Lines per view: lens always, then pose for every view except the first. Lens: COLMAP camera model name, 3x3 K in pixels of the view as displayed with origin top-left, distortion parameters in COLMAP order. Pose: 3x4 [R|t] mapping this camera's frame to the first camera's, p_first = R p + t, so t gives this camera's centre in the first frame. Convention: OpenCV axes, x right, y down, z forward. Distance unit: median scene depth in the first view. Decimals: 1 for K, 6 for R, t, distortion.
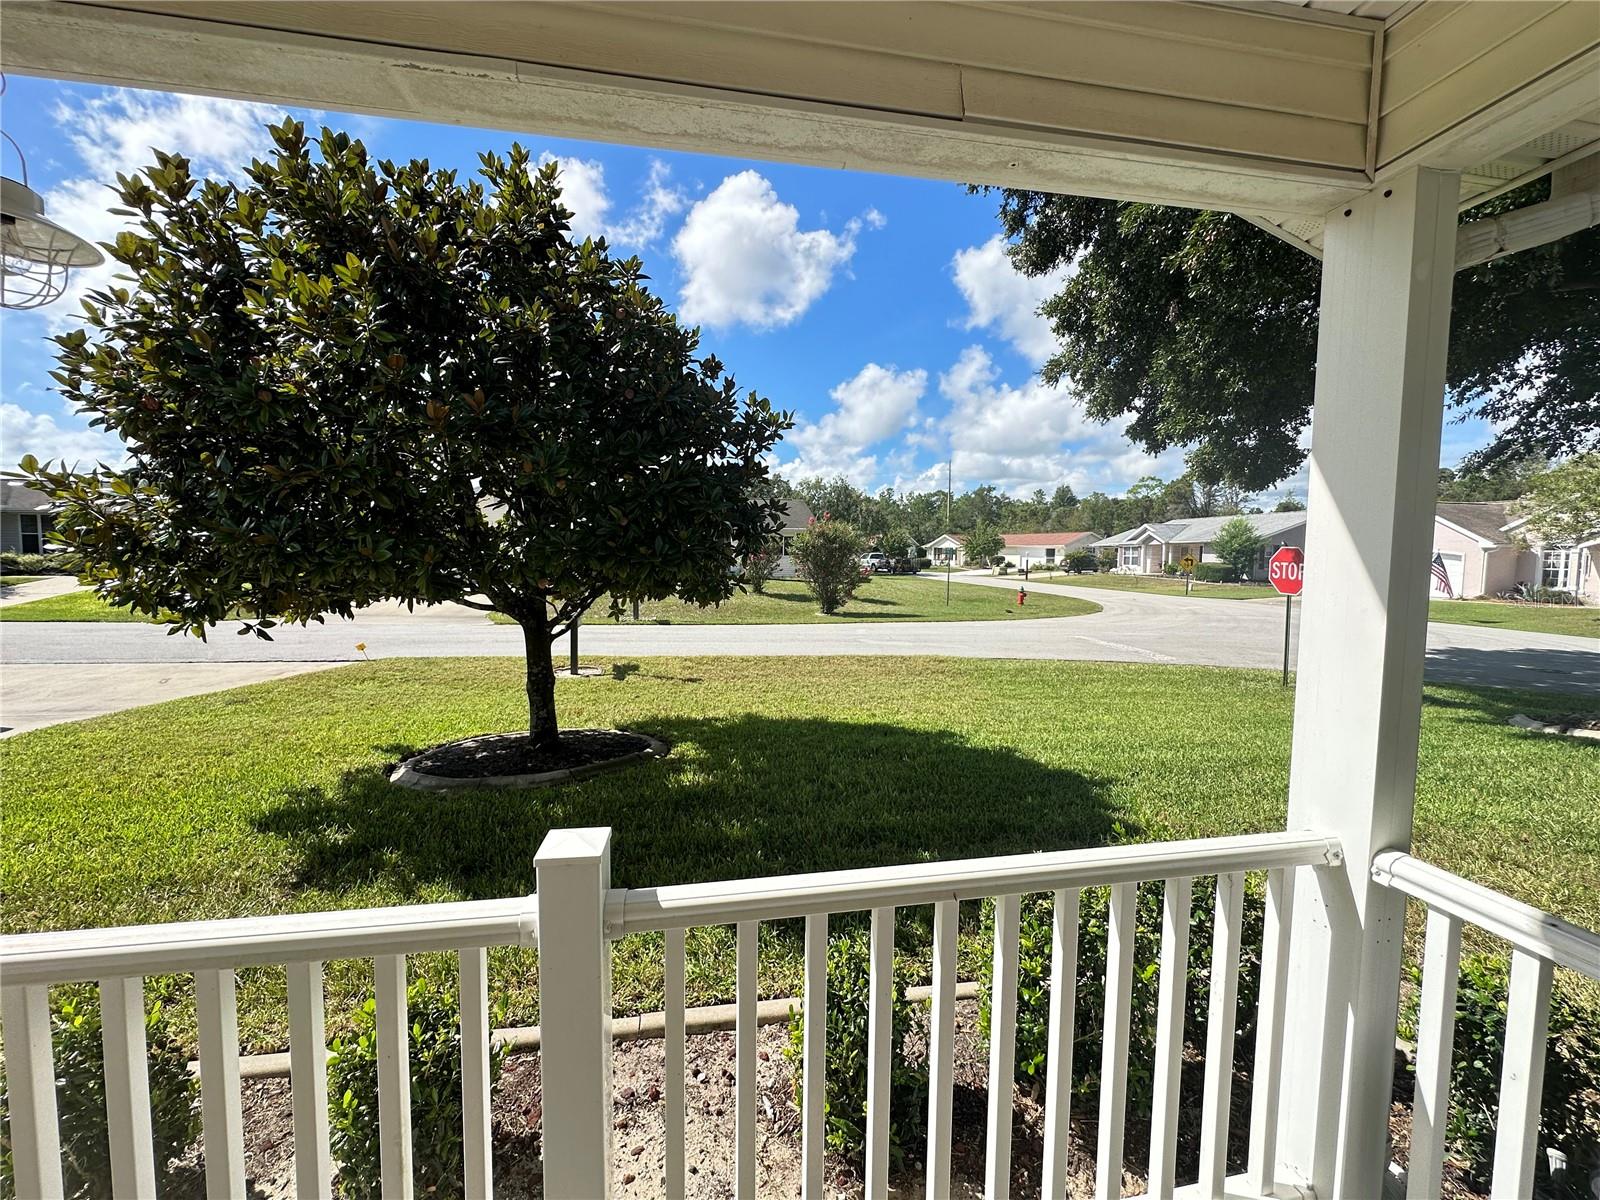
lens RADIAL K [[640.1, 0, 800.3], [0, 640.1, 596.7], [0, 0, 1]] dist [-0.006229, 0.001317]
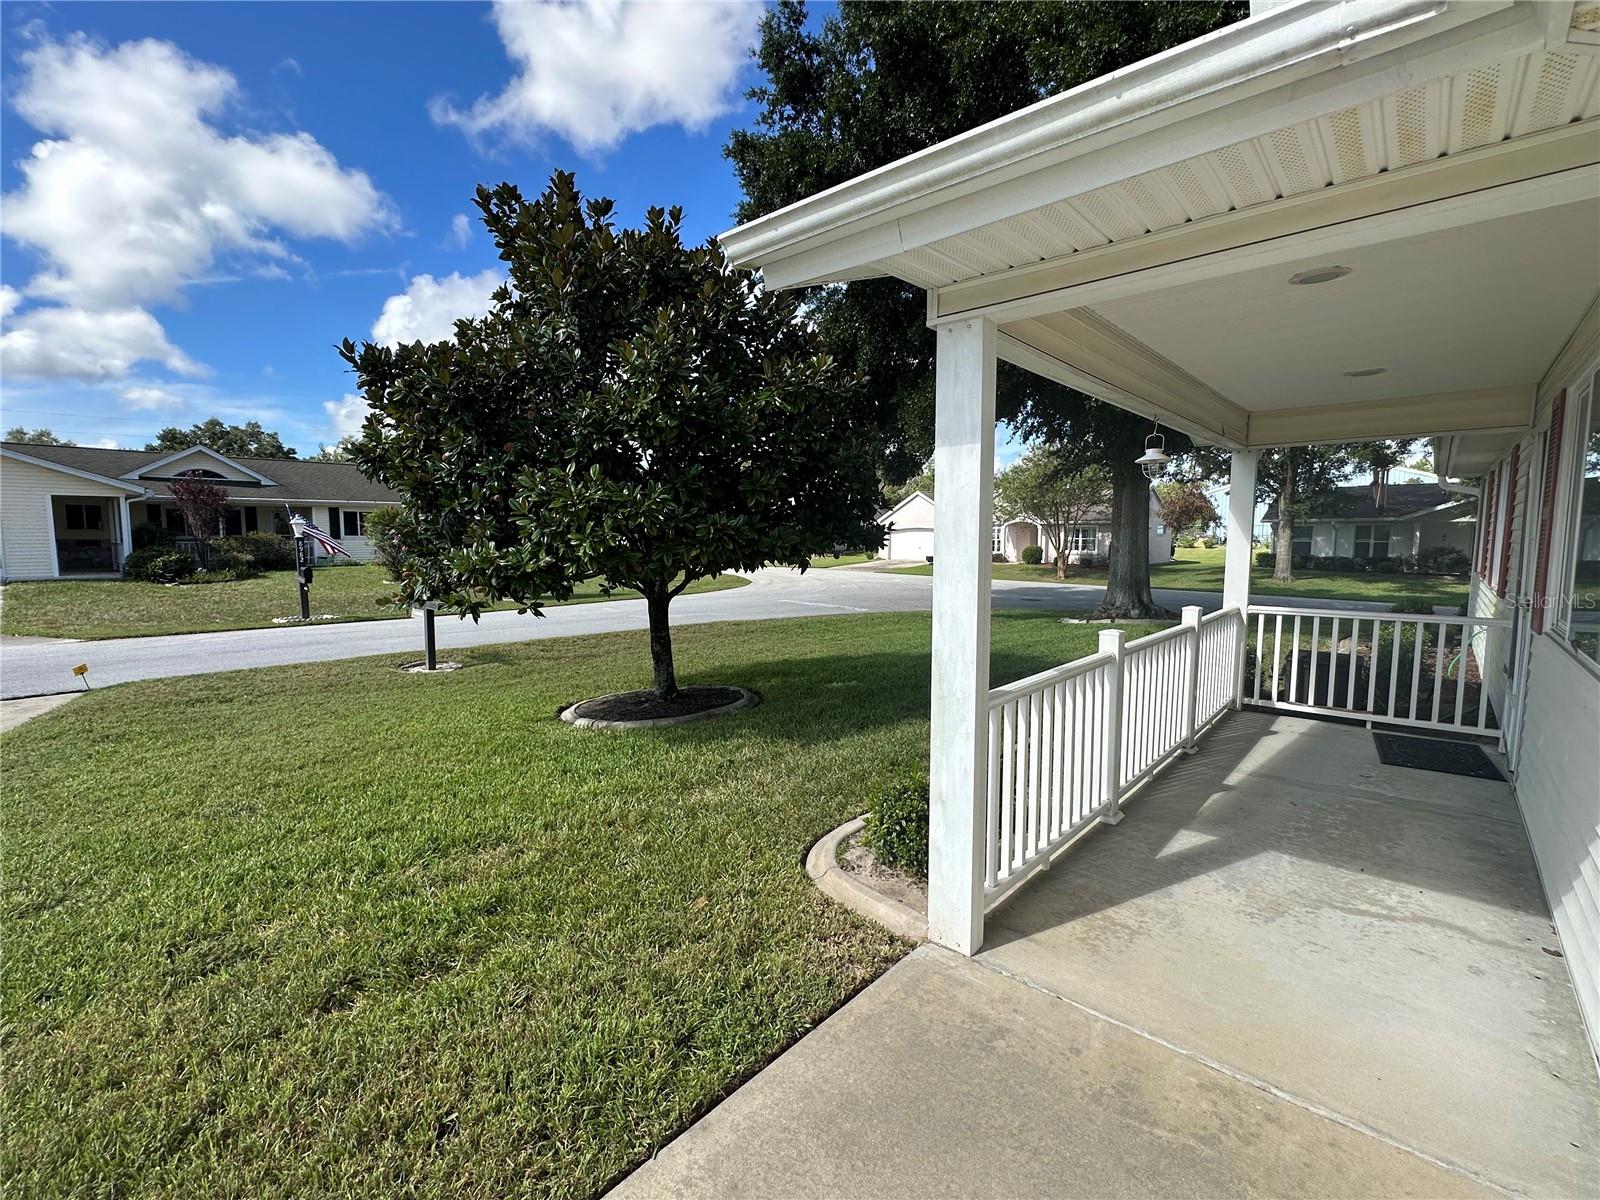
lens RADIAL K [[718.3, 0, 800.0], [0, 718.3, 600.0], [0, 0, 1]] dist [0.002144, -0.000026]
pose [[0.782120, -0.064438, 0.619787, -1.001785], [0.044928, 0.997882, 0.047052, -0.000924], [-0.621506, -0.008955, 0.783358, -0.205216]]
